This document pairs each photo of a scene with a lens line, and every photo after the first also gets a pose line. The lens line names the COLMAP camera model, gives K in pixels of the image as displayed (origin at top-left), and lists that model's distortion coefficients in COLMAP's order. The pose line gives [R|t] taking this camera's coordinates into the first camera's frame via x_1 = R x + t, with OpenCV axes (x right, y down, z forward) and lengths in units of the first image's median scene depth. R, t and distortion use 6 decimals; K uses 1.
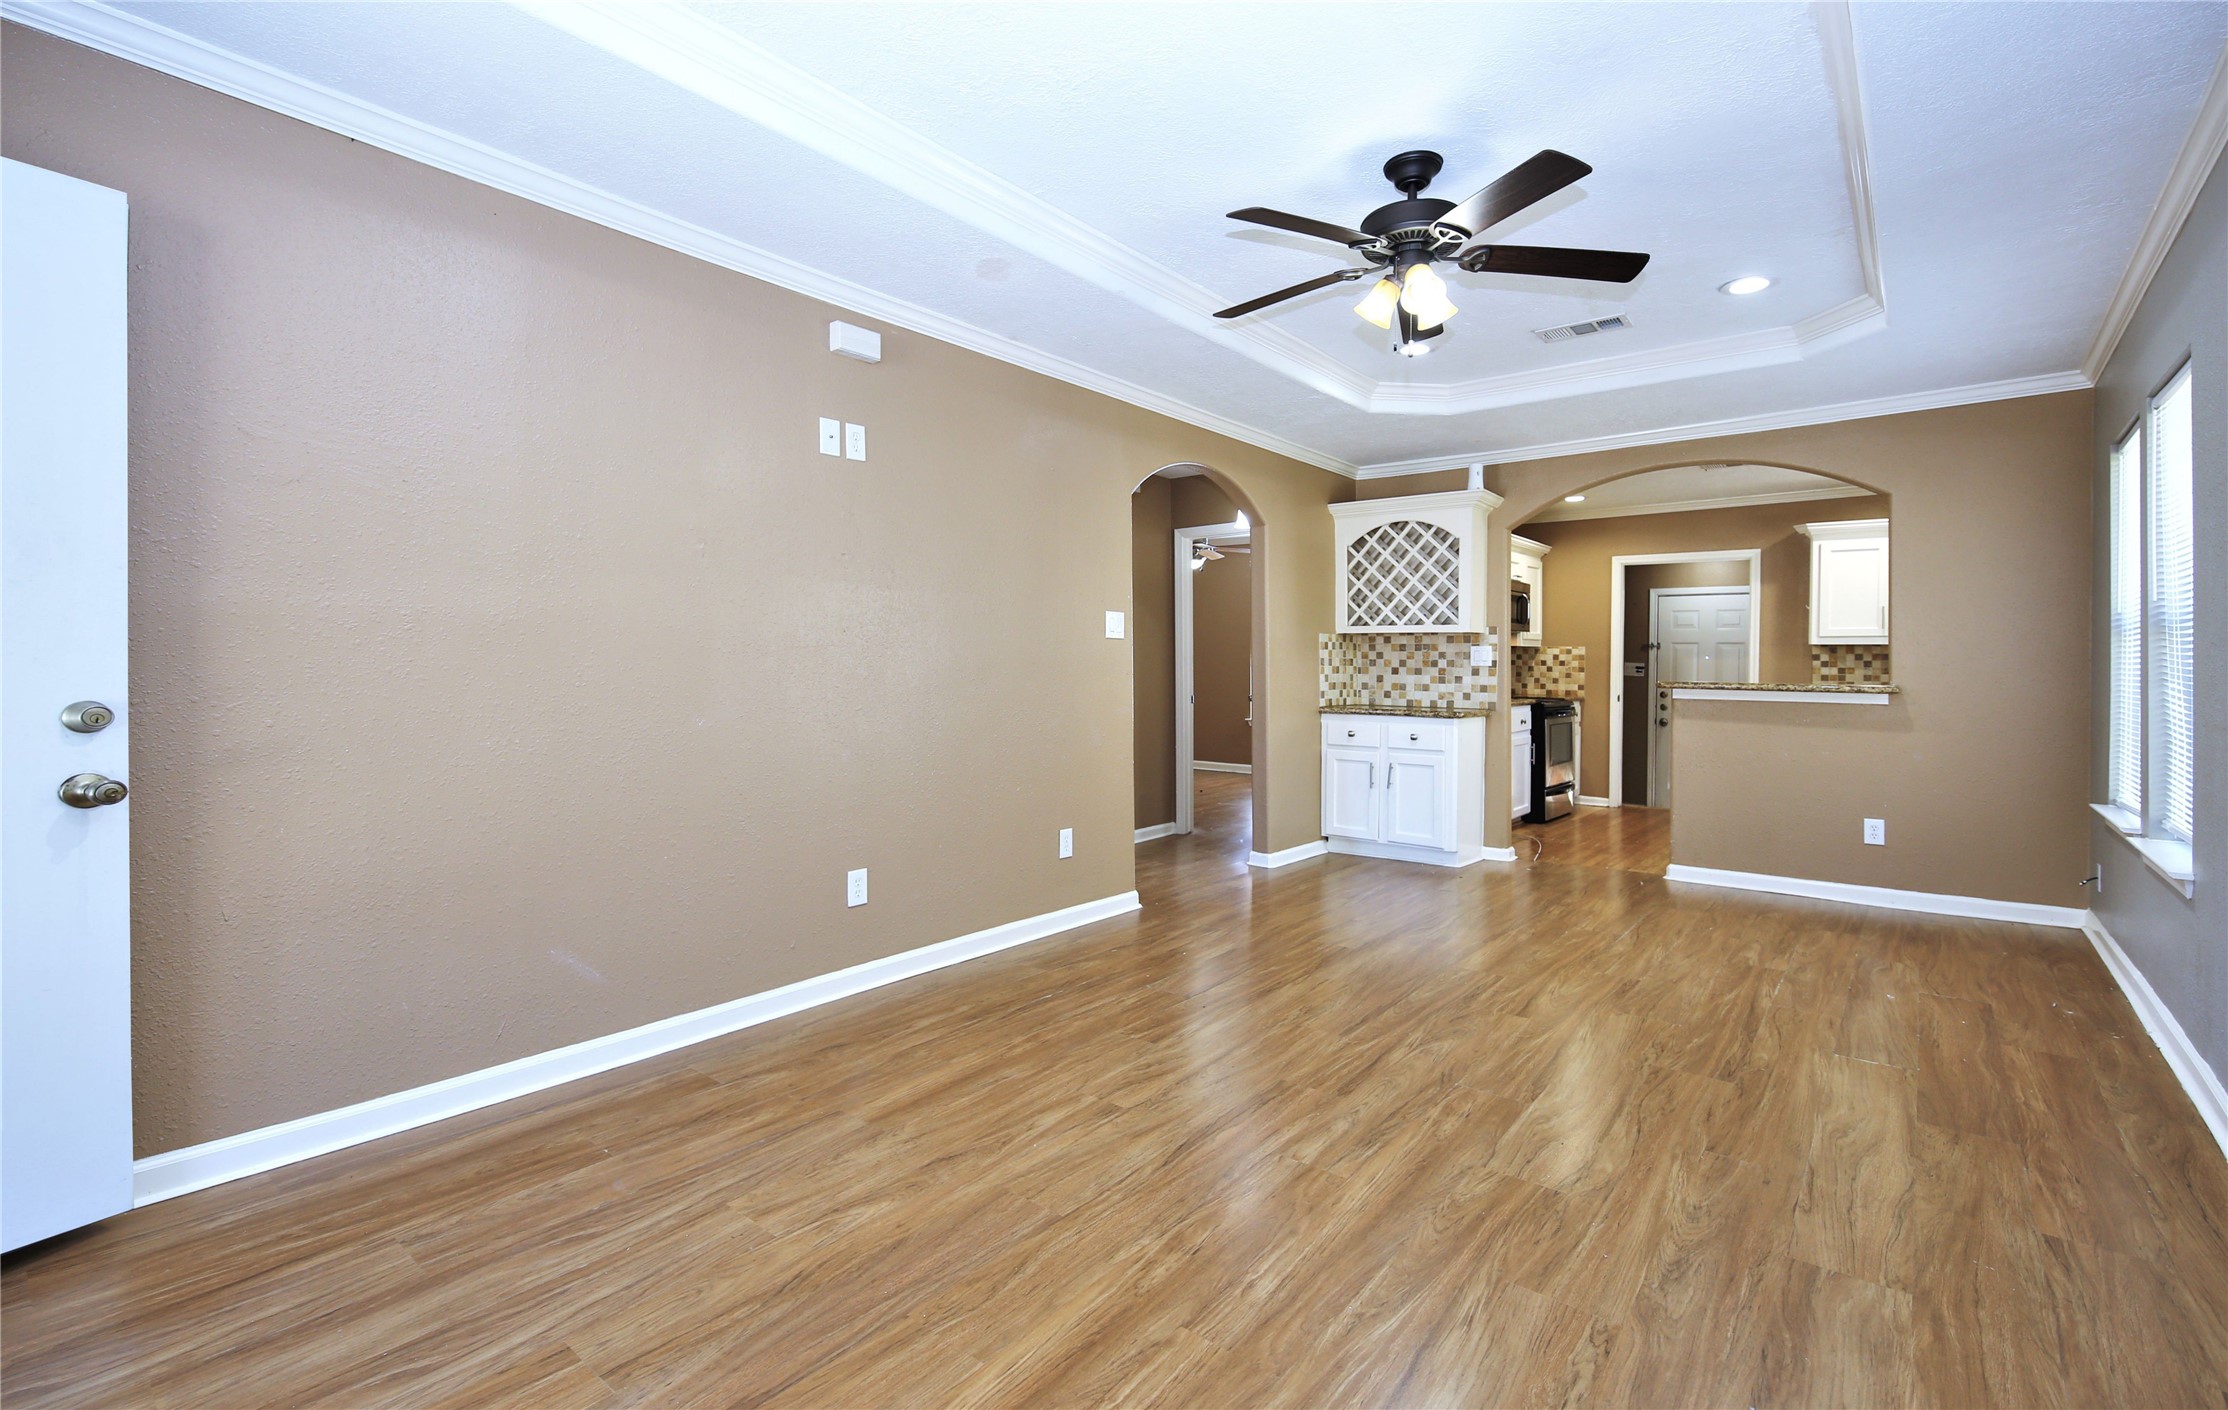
lens RADIAL K [[987.6, 0, 1095.5], [0, 987.6, 666.6], [0, 0, 1]] dist [-0.003836, -0.003581]
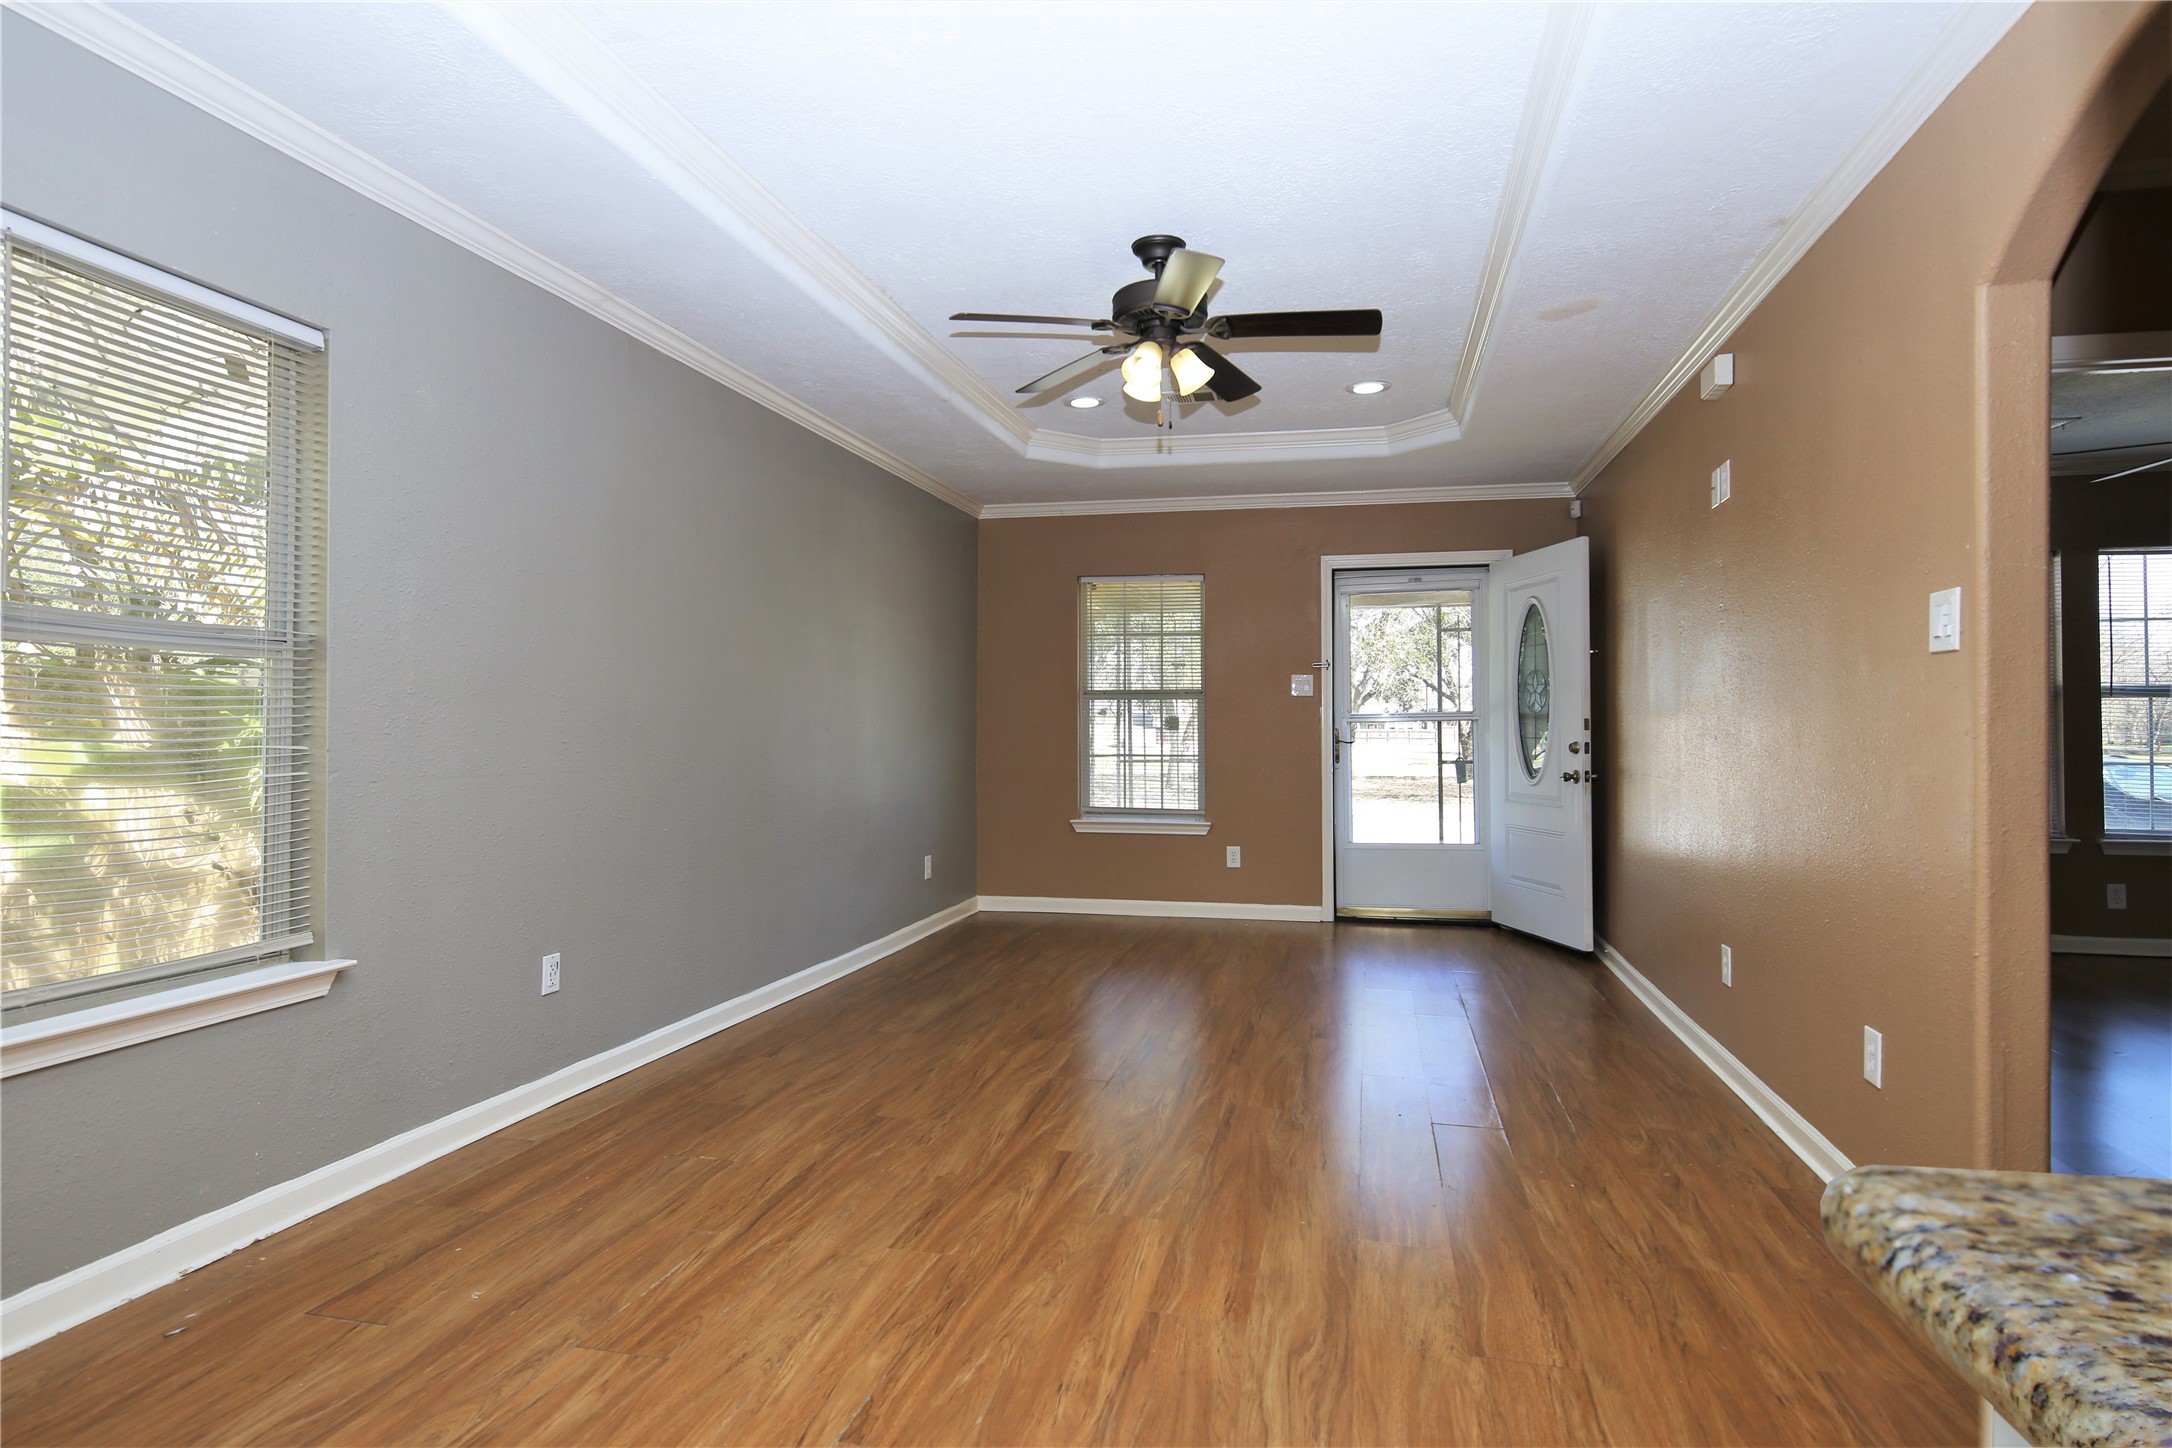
lens RADIAL K [[1150.1, 0, 1084.8], [0, 1150.1, 709.9], [0, 0, 1]] dist [0.013700, 0.000878]
pose [[-0.896883, -0.010354, -0.442147, 0.448287], [-0.001979, 0.999810, -0.019398, 0.005797], [0.442264, -0.016523, -0.896733, 0.993935]]
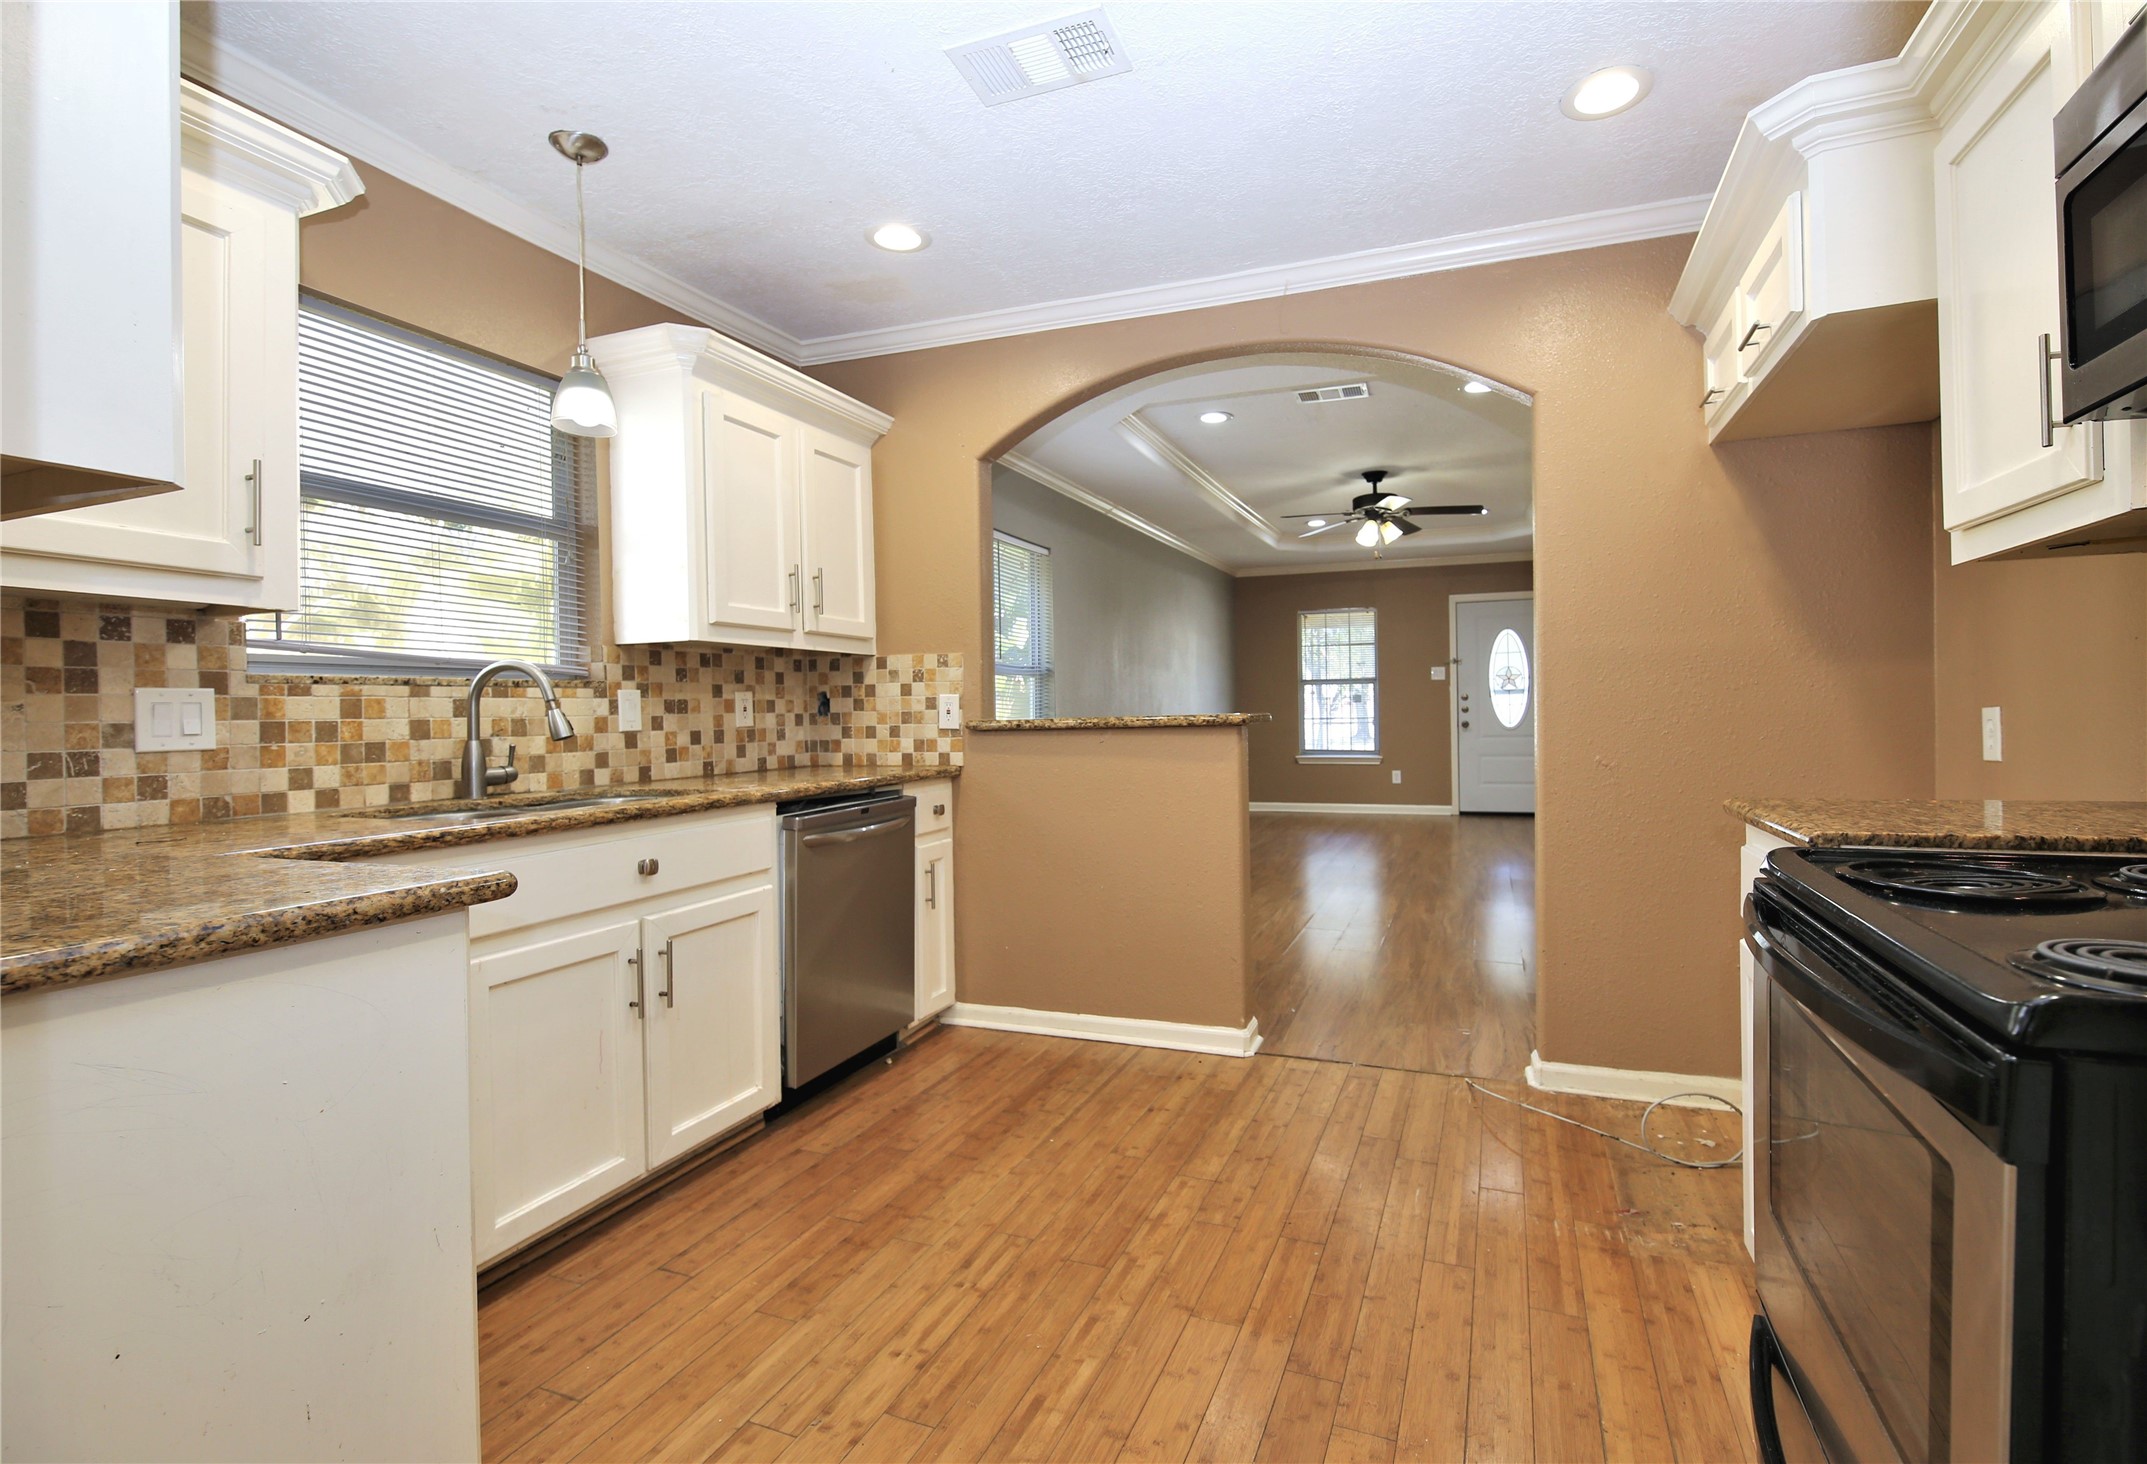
lens RADIAL K [[974.4, 0, 1115.5], [0, 974.4, 716.1], [0, 0, 1]] dist [0.002413, -0.000846]
pose [[-0.942641, 0.014592, -0.333489, 0.773743], [0.013168, 0.999892, 0.006531, 0.010910], [0.333548, 0.001765, -0.942731, 1.385188]]
